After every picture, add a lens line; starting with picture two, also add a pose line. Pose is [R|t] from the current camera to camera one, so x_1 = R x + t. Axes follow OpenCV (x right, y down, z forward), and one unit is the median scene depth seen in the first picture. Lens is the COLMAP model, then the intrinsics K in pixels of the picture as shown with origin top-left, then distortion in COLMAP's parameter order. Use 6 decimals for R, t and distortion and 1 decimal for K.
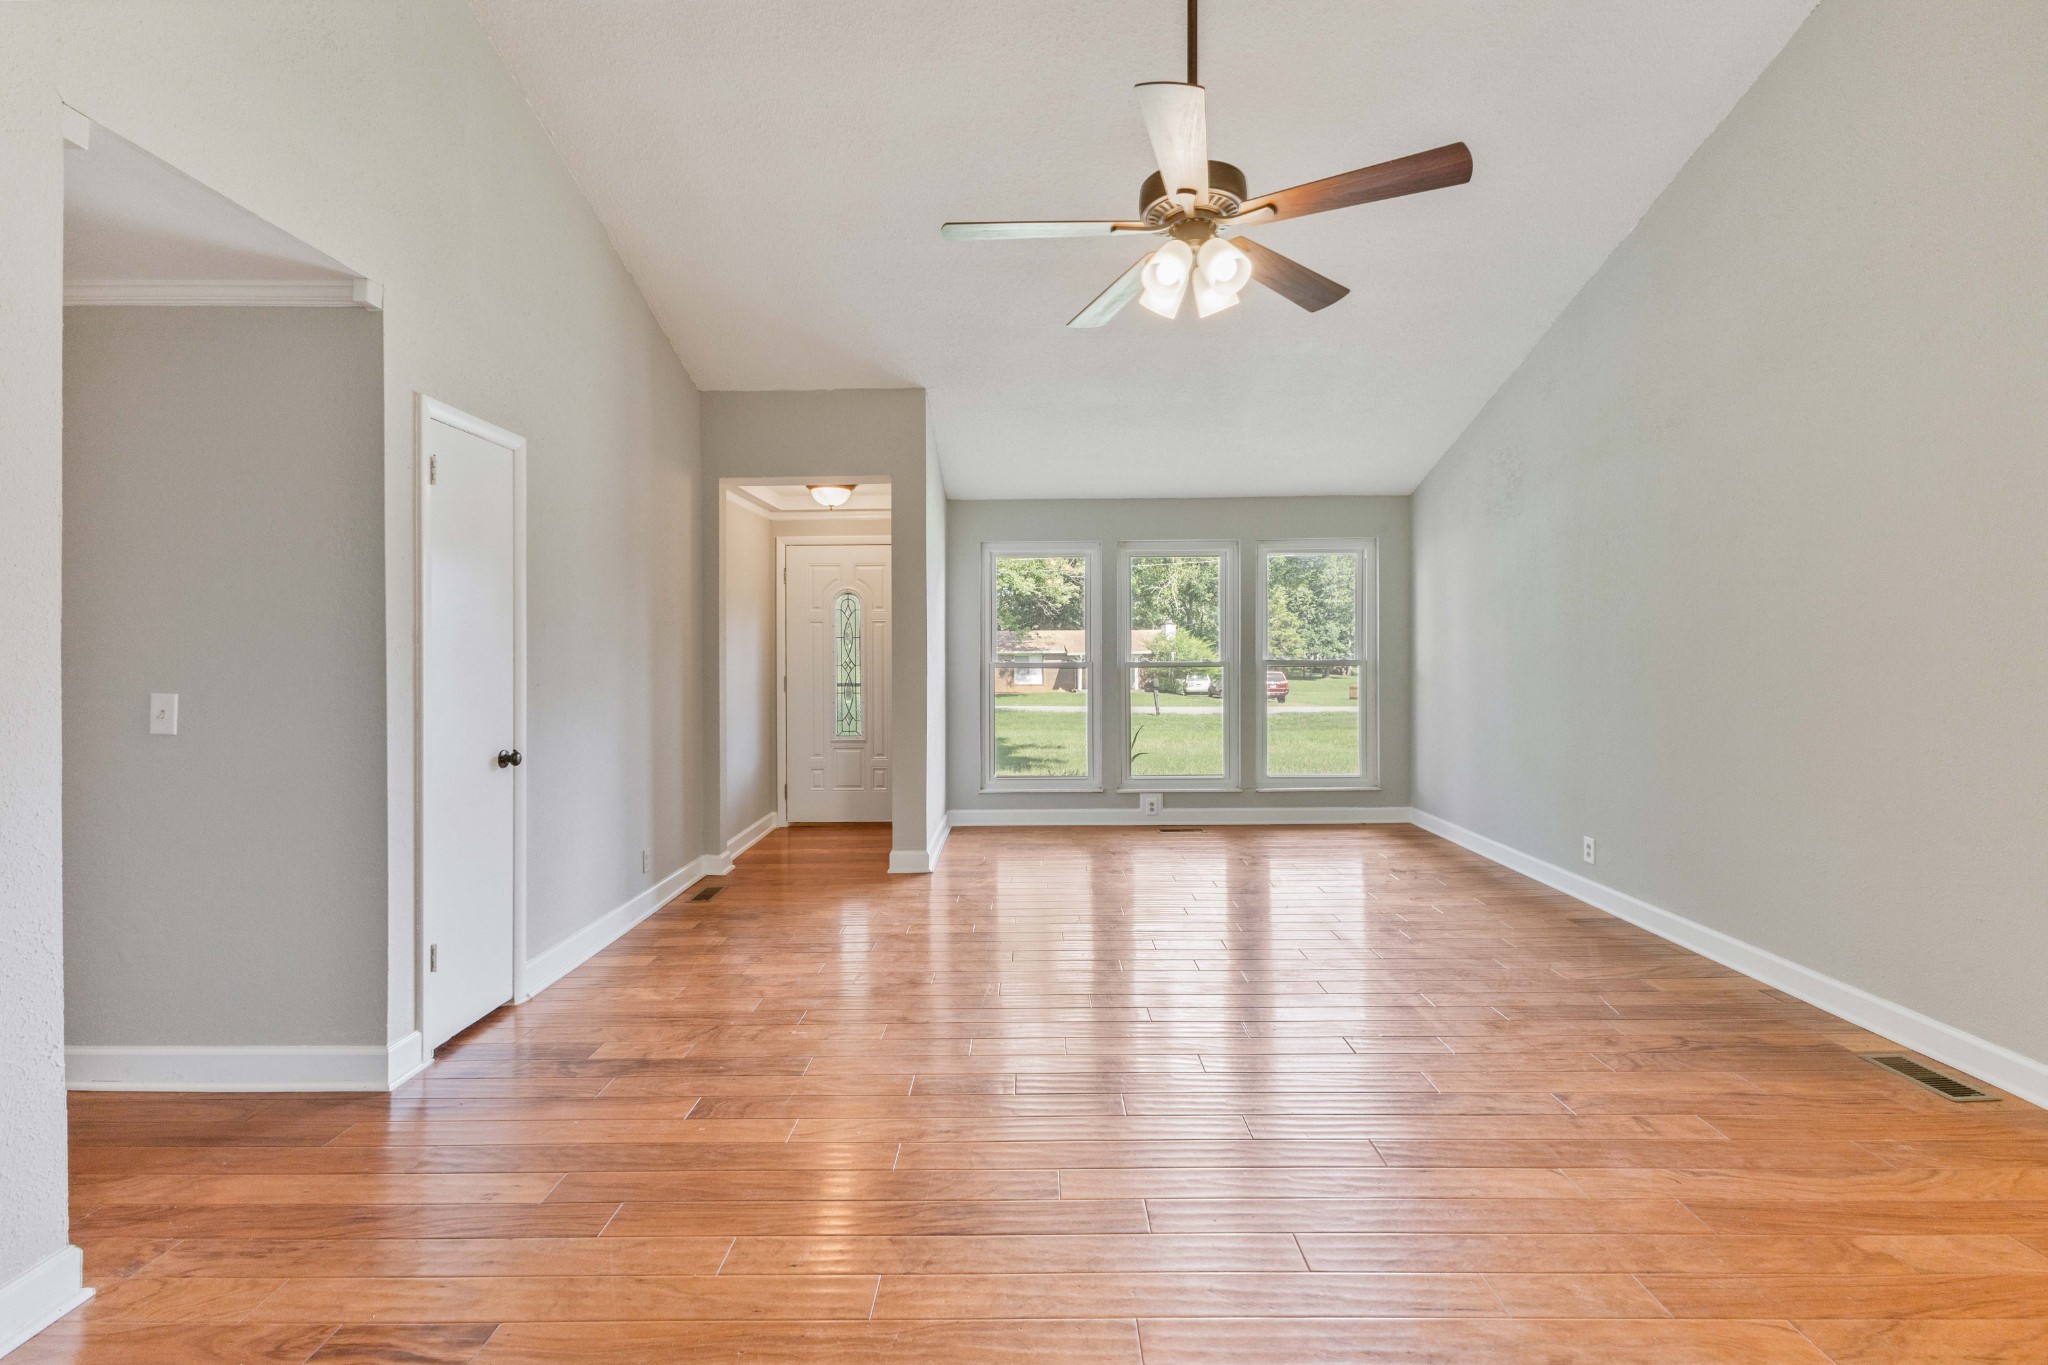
lens RADIAL K [[892.4, 0, 1024.2], [0, 892.4, 654.9], [0, 0, 1]] dist [-0.000480, -0.000099]
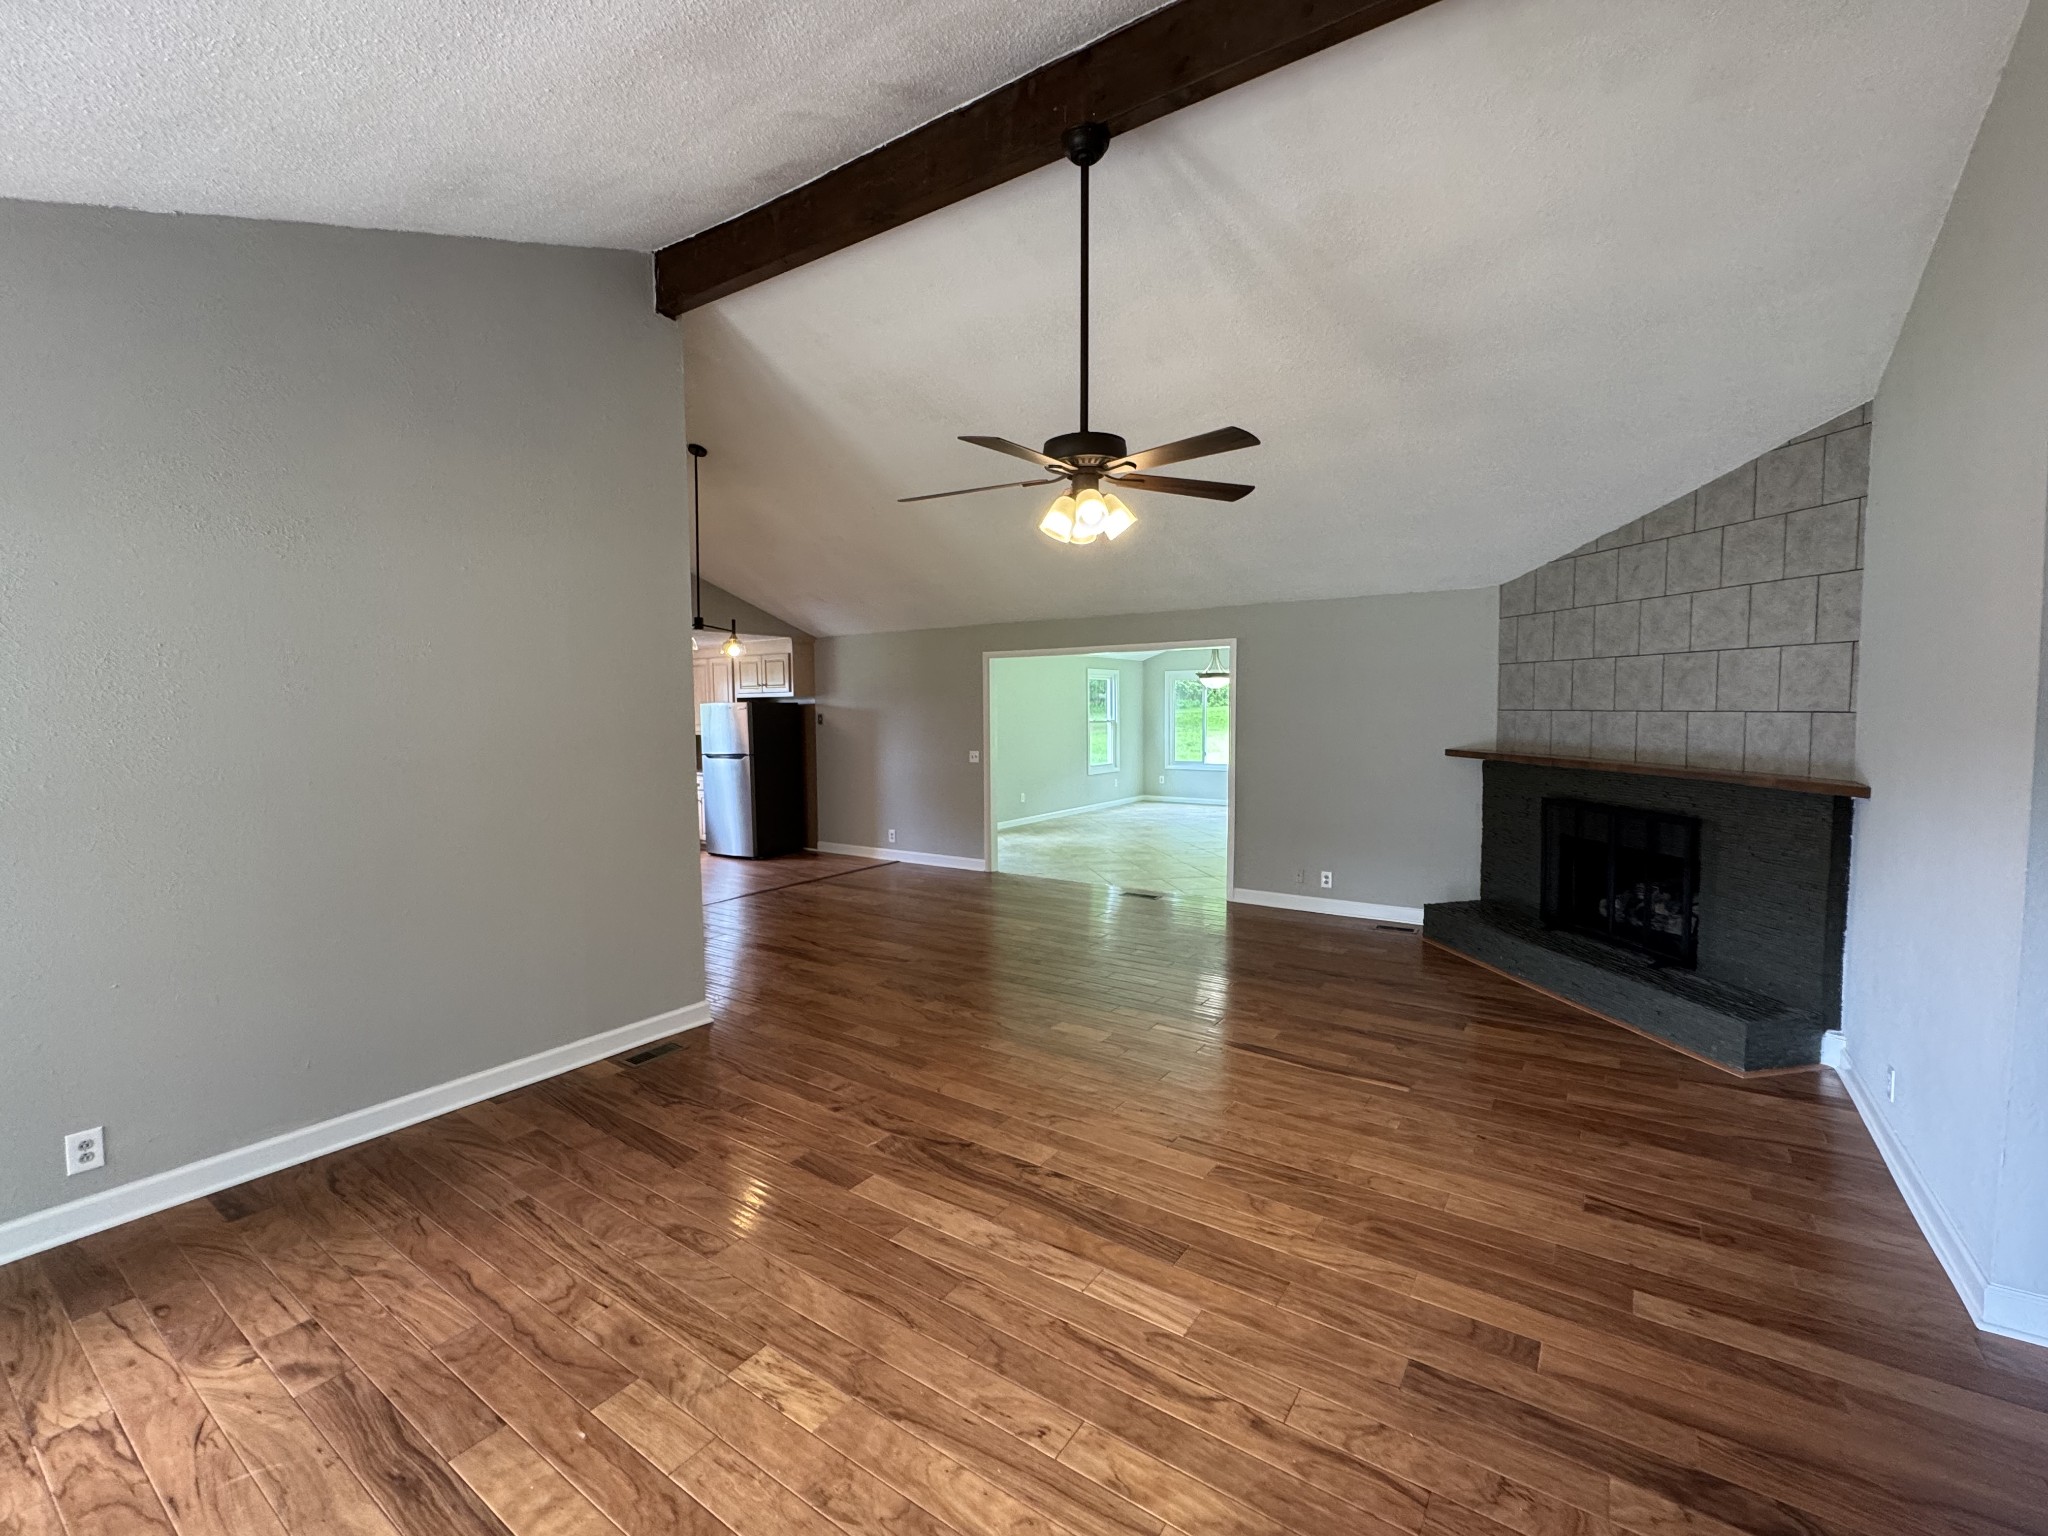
lens RADIAL K [[881.0, 0, 1024.0], [0, 881.0, 768.0], [0, 0, 1]] dist [0.001648, 0.000324]
pose [[-0.827537, -0.019348, 0.561077, -0.384633], [0.016040, 0.998183, 0.058077, -0.112526], [-0.561182, 0.057061, -0.825724, 1.765519]]
